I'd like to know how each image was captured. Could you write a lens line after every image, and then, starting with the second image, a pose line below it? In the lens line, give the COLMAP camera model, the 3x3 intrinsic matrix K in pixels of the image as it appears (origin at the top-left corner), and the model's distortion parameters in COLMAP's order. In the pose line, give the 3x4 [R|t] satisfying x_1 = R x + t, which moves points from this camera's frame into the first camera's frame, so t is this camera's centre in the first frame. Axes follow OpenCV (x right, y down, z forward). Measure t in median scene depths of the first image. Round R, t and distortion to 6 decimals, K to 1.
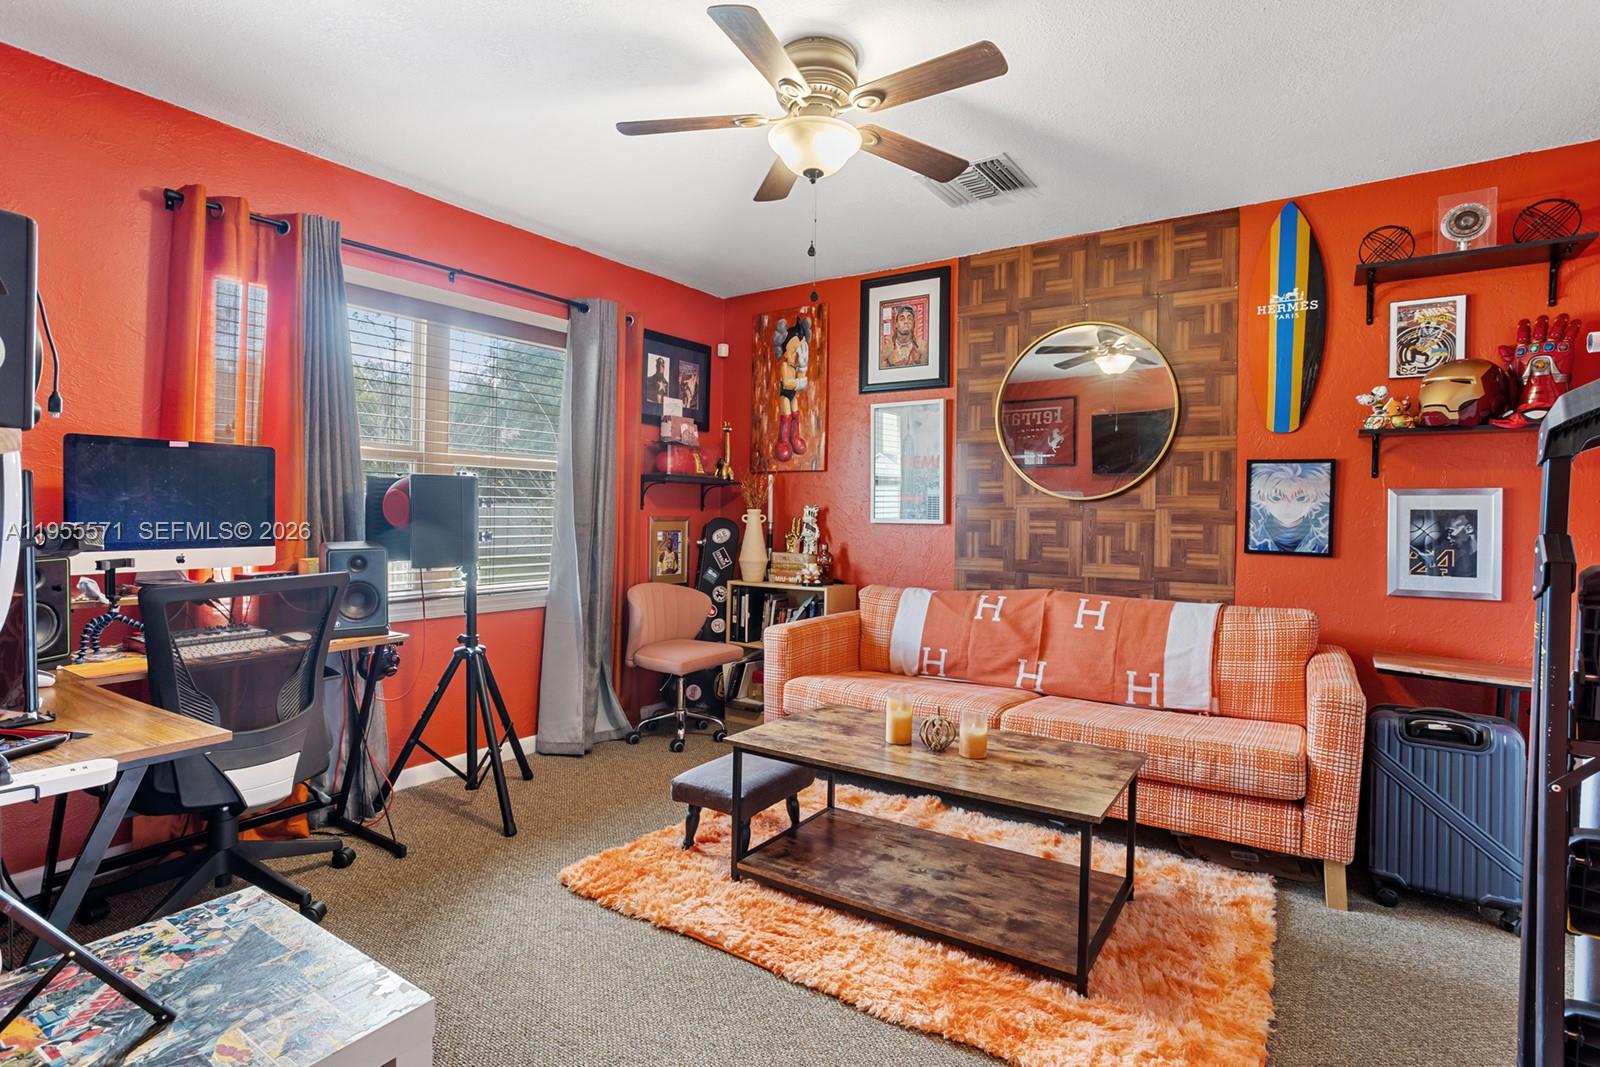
lens RADIAL K [[838.6, 0, 799.2], [0, 838.6, 521.2], [0, 0, 1]] dist [0.000011, -0.000005]
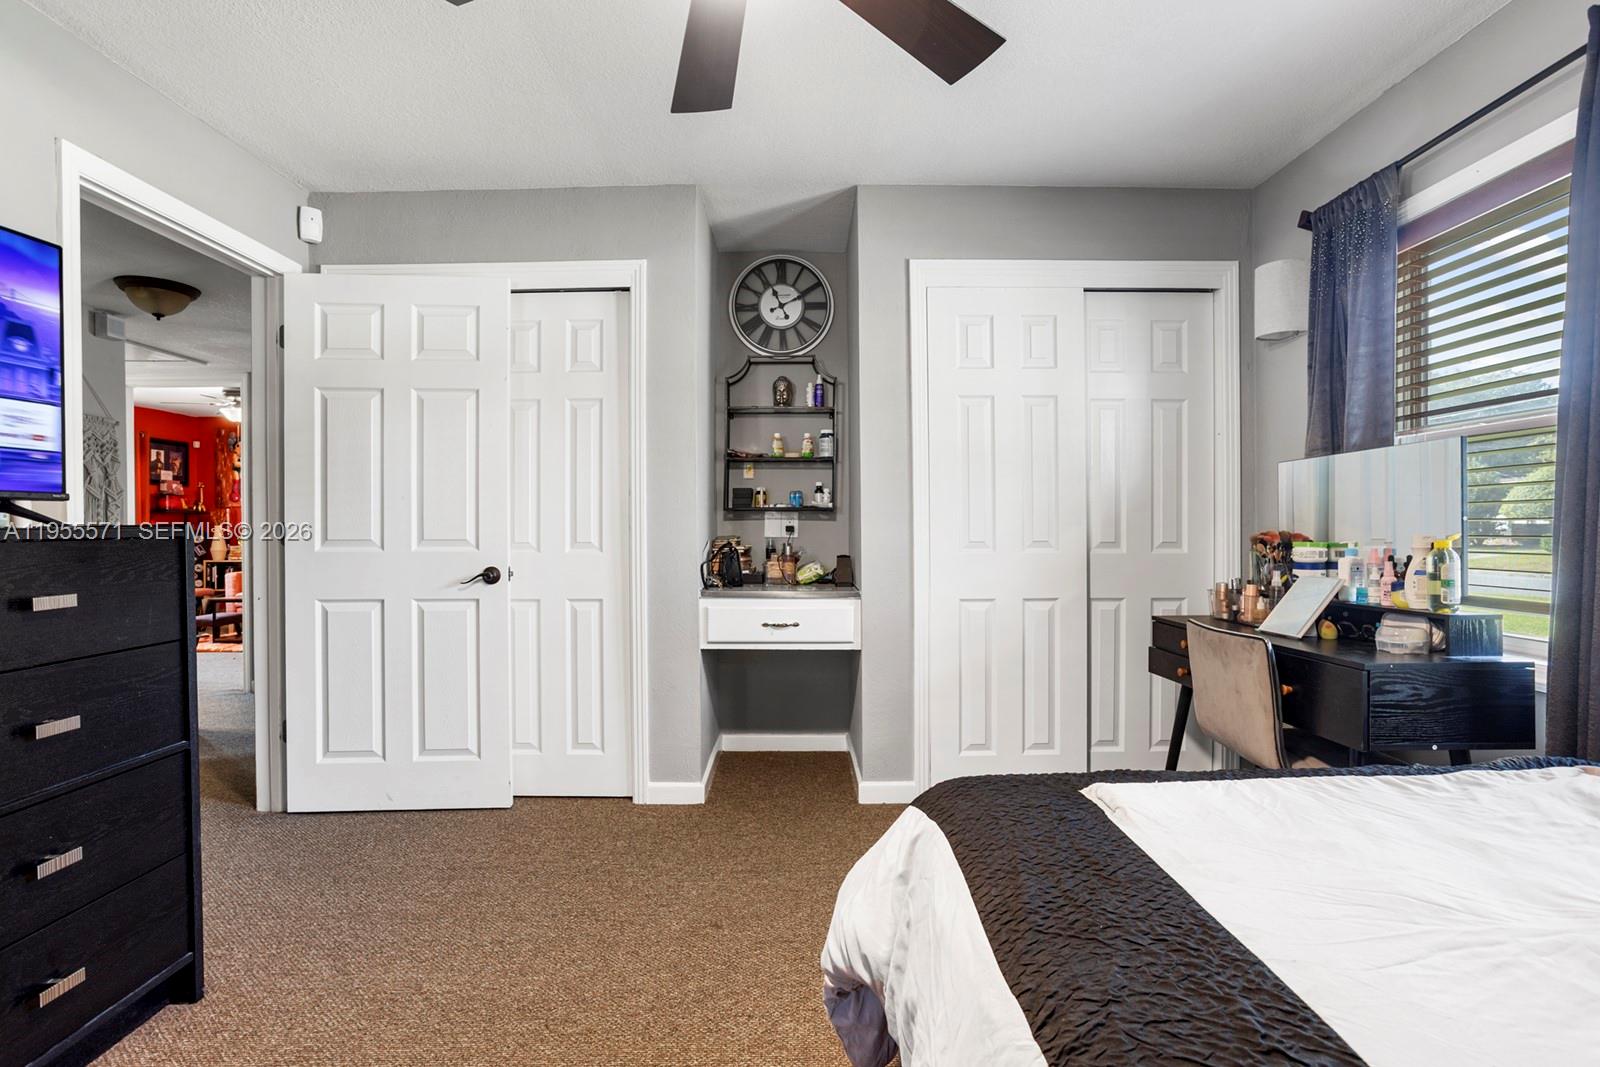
lens RADIAL K [[776.4, 0, 800.4], [0, 776.4, 532.5], [0, 0, 1]] dist [-0.032154, 0.014612]
pose [[0.825876, -0.023632, 0.563356, 0.067373], [0.022223, 0.999709, 0.009357, 0.016742], [-0.563413, 0.004792, 0.826161, -1.367205]]
